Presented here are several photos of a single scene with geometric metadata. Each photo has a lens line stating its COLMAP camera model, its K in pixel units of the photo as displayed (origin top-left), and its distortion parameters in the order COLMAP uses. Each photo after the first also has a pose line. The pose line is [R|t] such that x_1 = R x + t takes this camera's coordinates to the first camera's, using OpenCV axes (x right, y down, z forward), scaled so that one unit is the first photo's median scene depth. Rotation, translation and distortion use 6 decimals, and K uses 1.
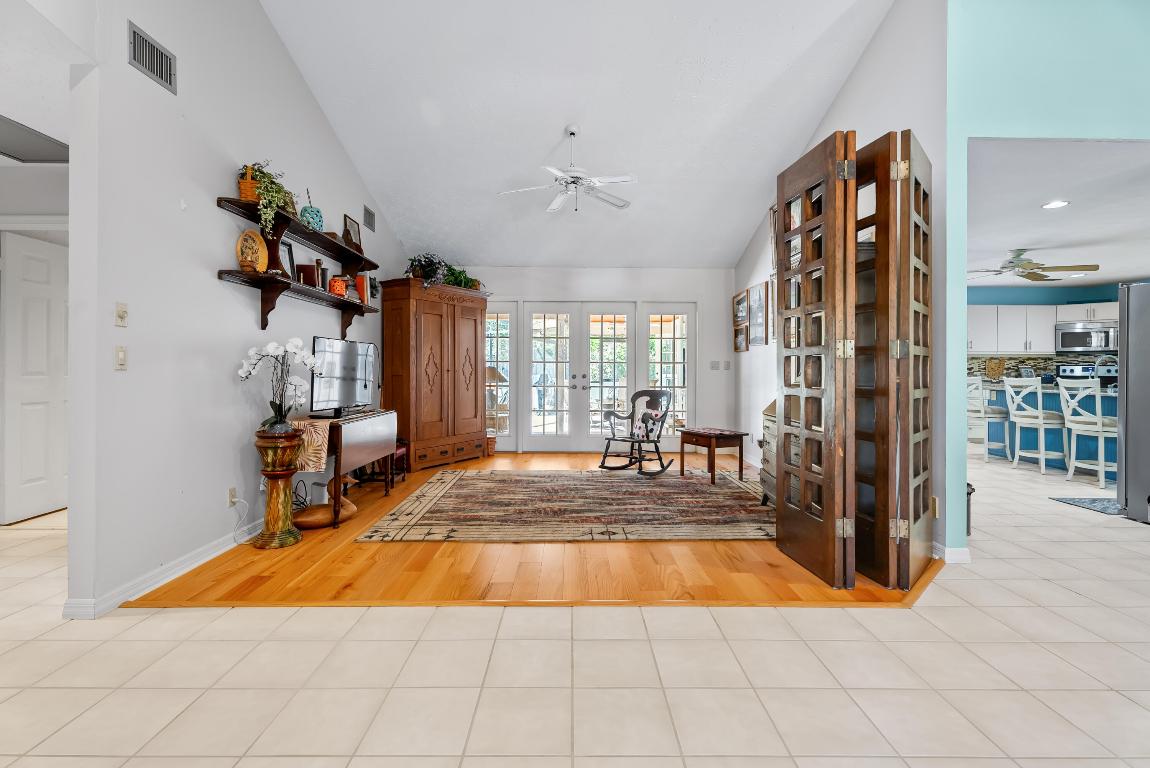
lens RADIAL K [[517.0, 0, 567.2], [0, 517.0, 372.5], [0, 0, 1]] dist [0.001671, 0.000172]
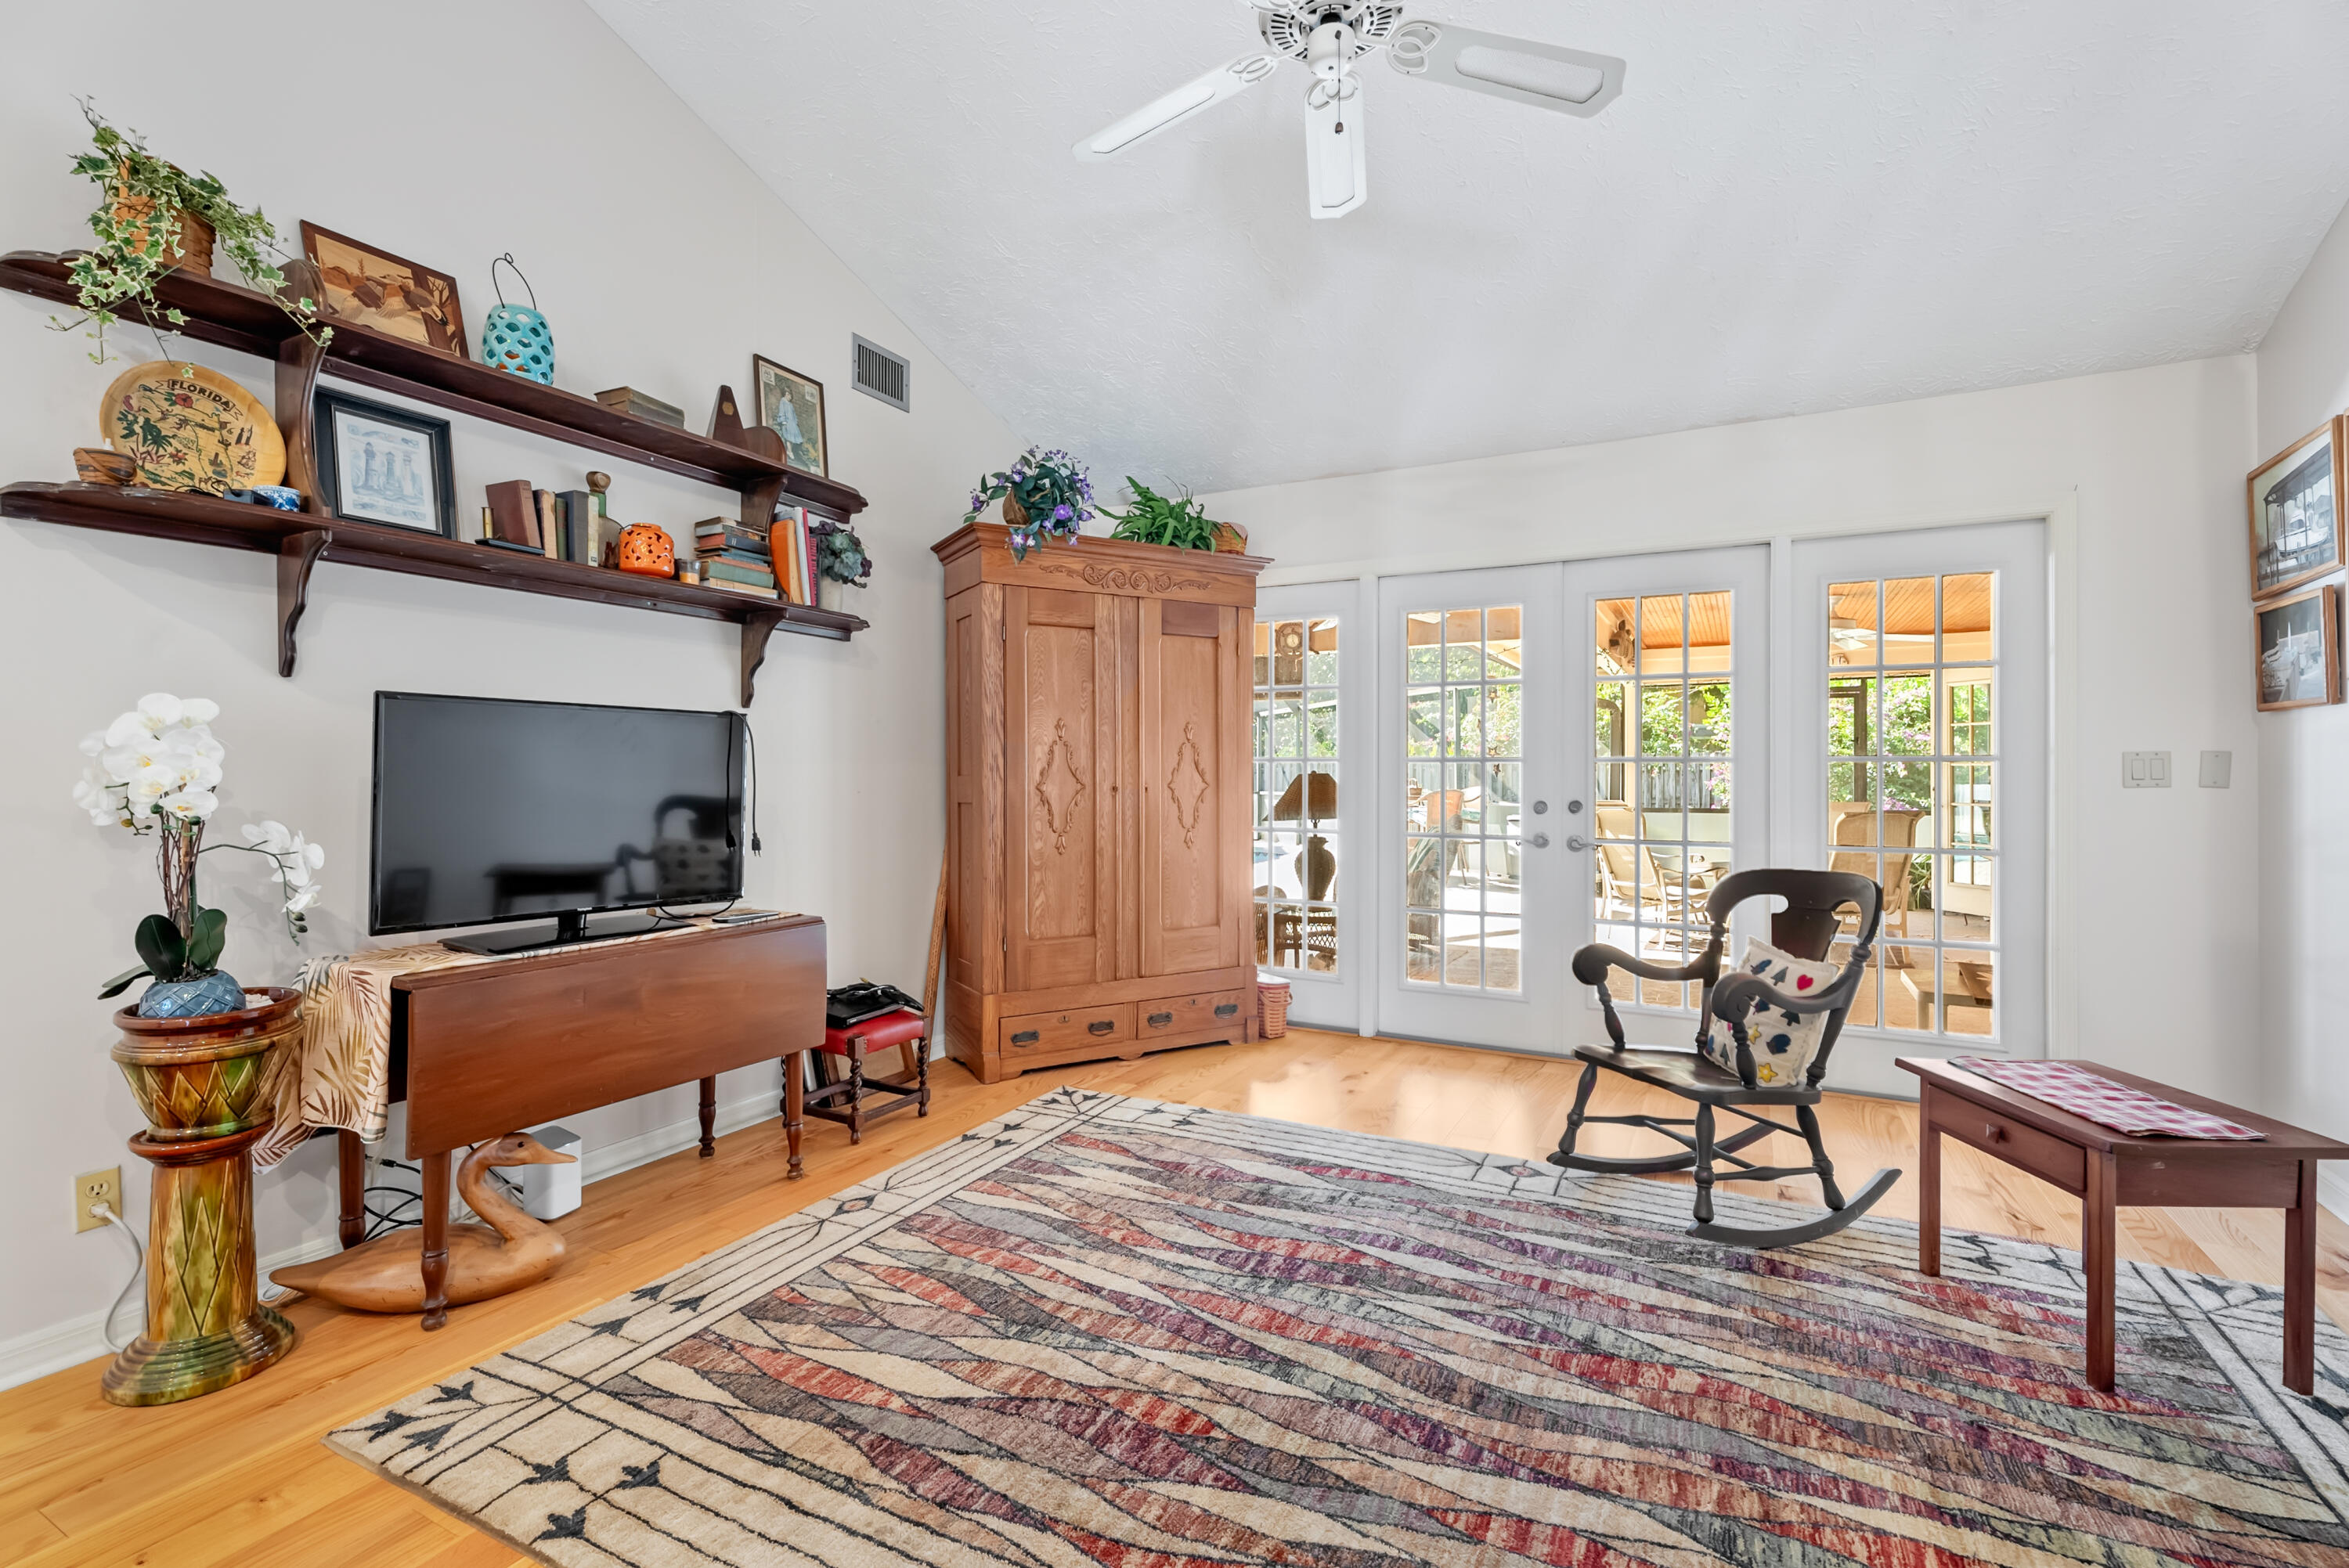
lens RADIAL K [[1056.0, 0, 1164.3], [0, 1056.0, 778.7], [0, 0, 1]] dist [0.001671, 0.000172]
pose [[0.881068, -0.000473, -0.472990, 0.139581], [0.000419, 1.000000, -0.000220, -0.011237], [0.472990, -0.000005, 0.881068, 0.420604]]
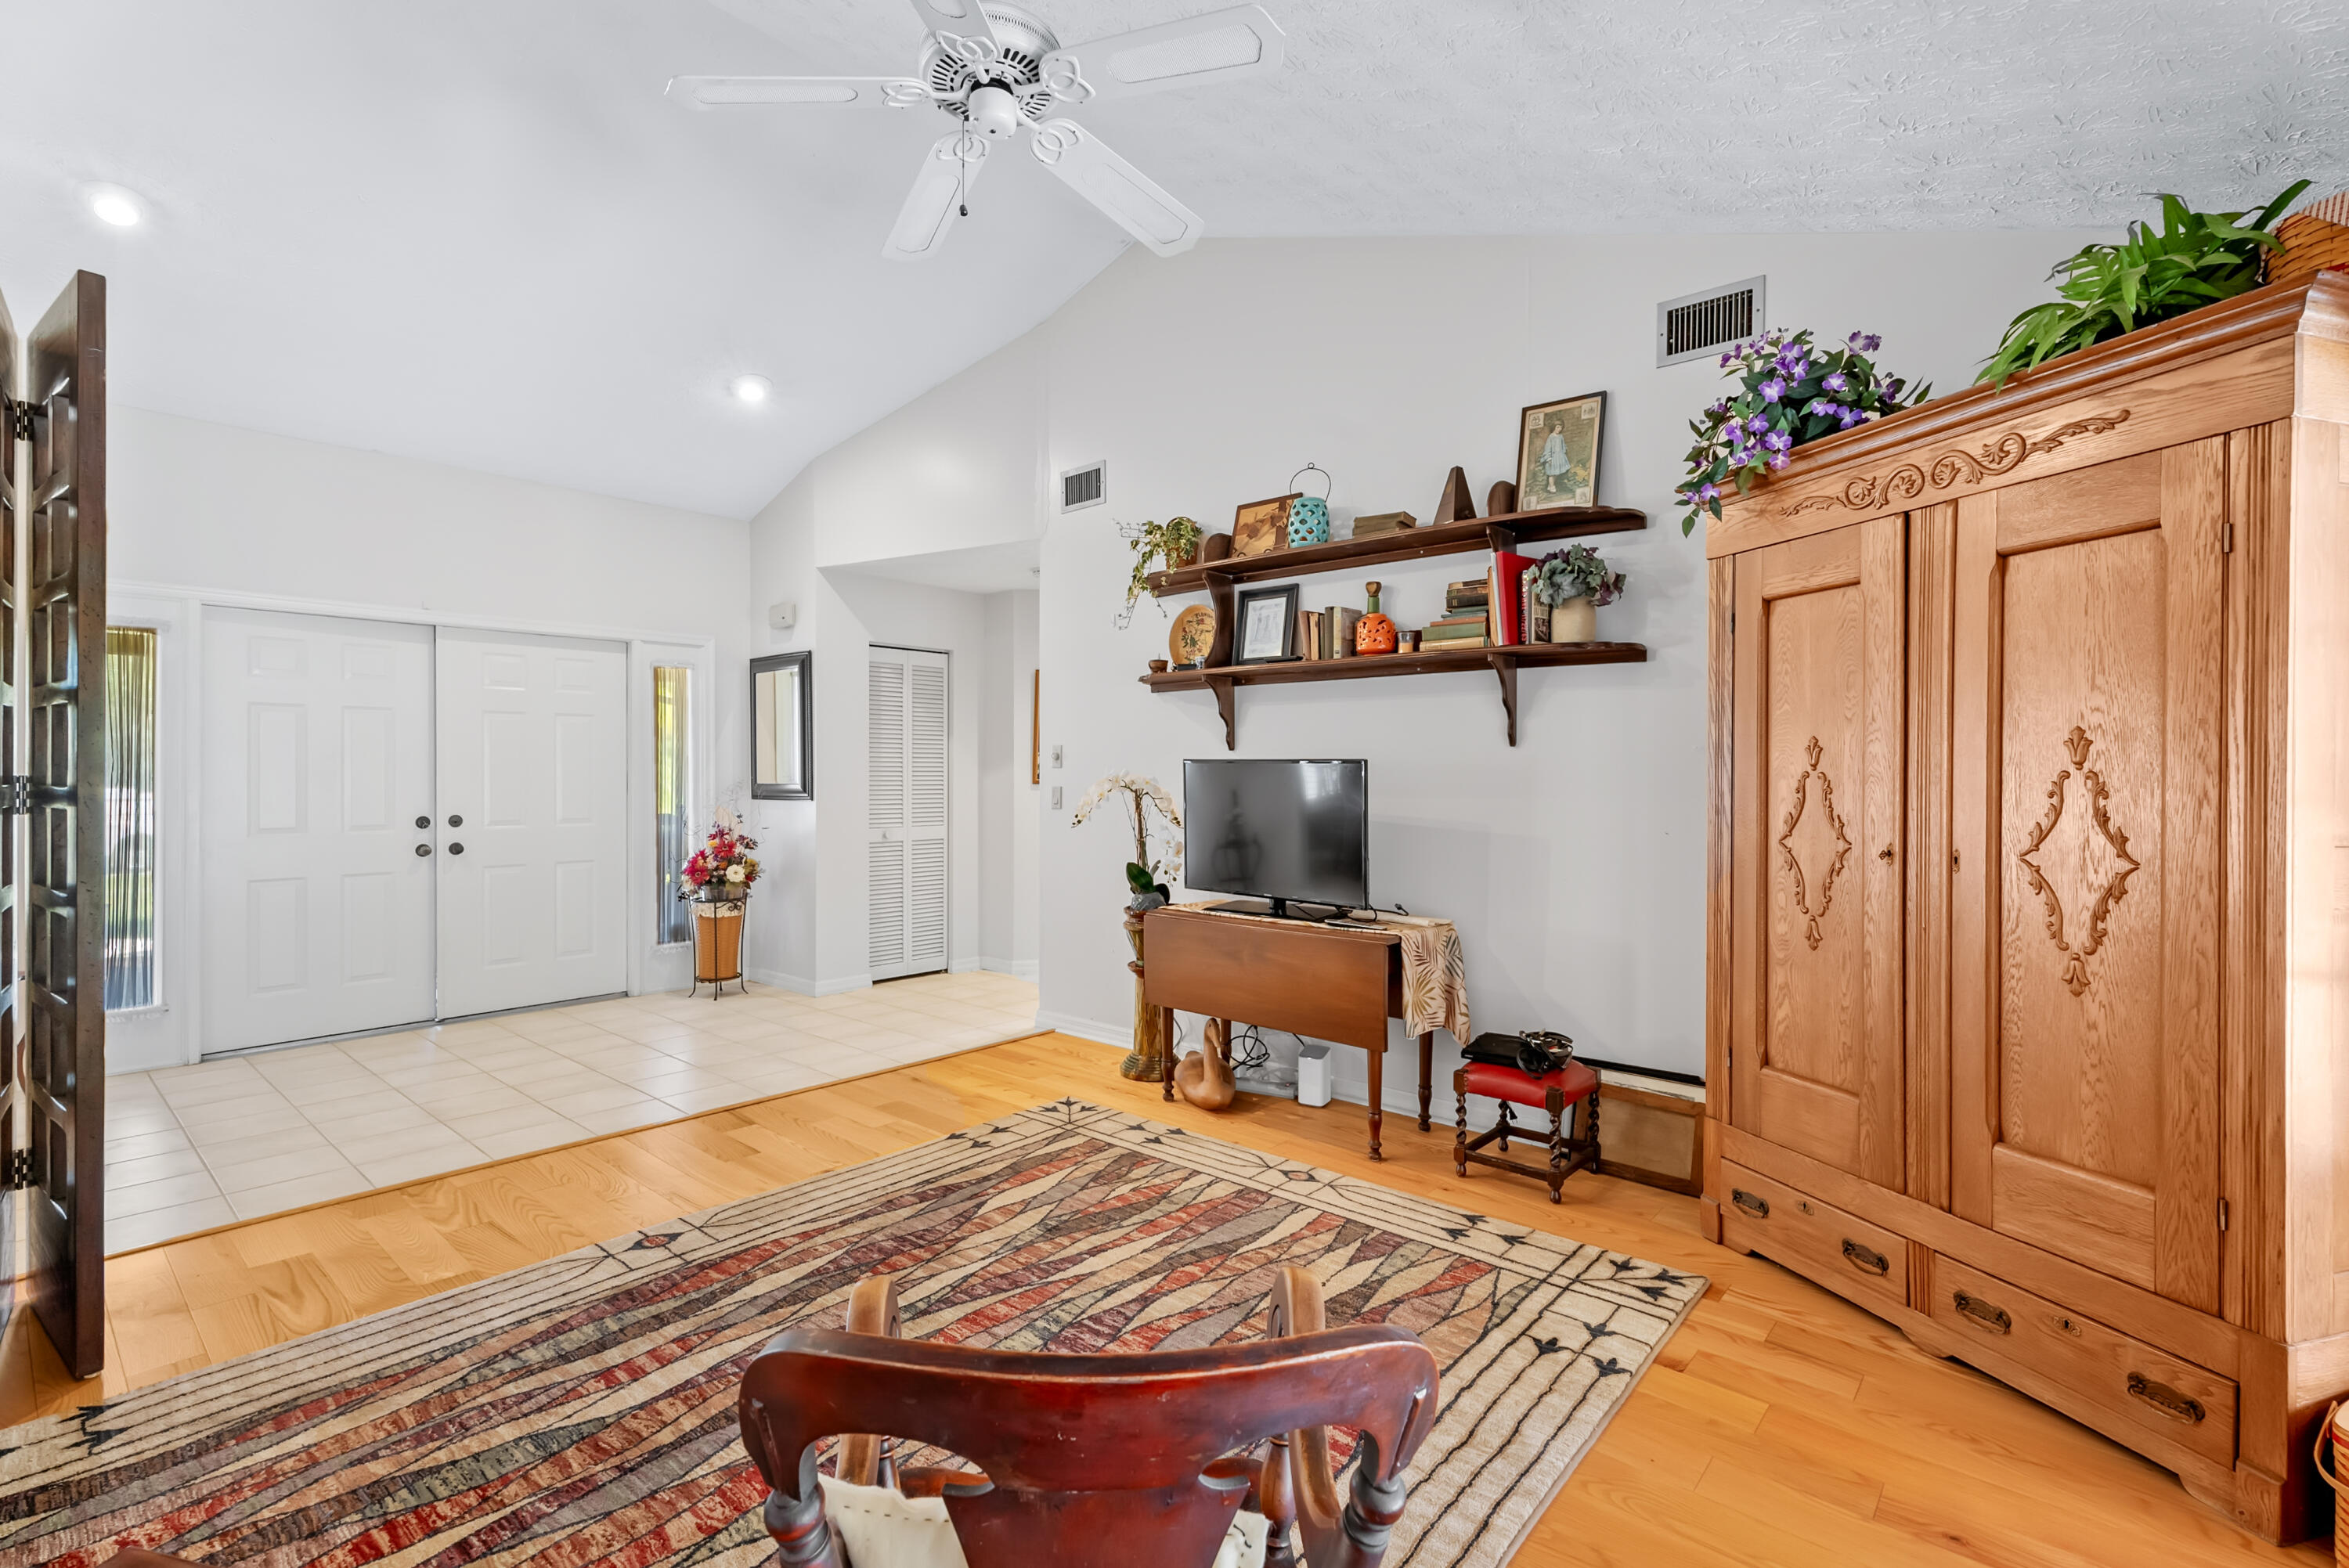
lens RADIAL K [[1056.0, 0, 1181.4], [0, 1056.0, 787.9], [0, 0, 1]] dist [0.001671, 0.000172]
pose [[-0.650515, 0.003709, -0.759485, 0.265439], [-0.008850, 0.999883, 0.012463, -0.033891], [0.759442, 0.014829, -0.650406, 1.121010]]
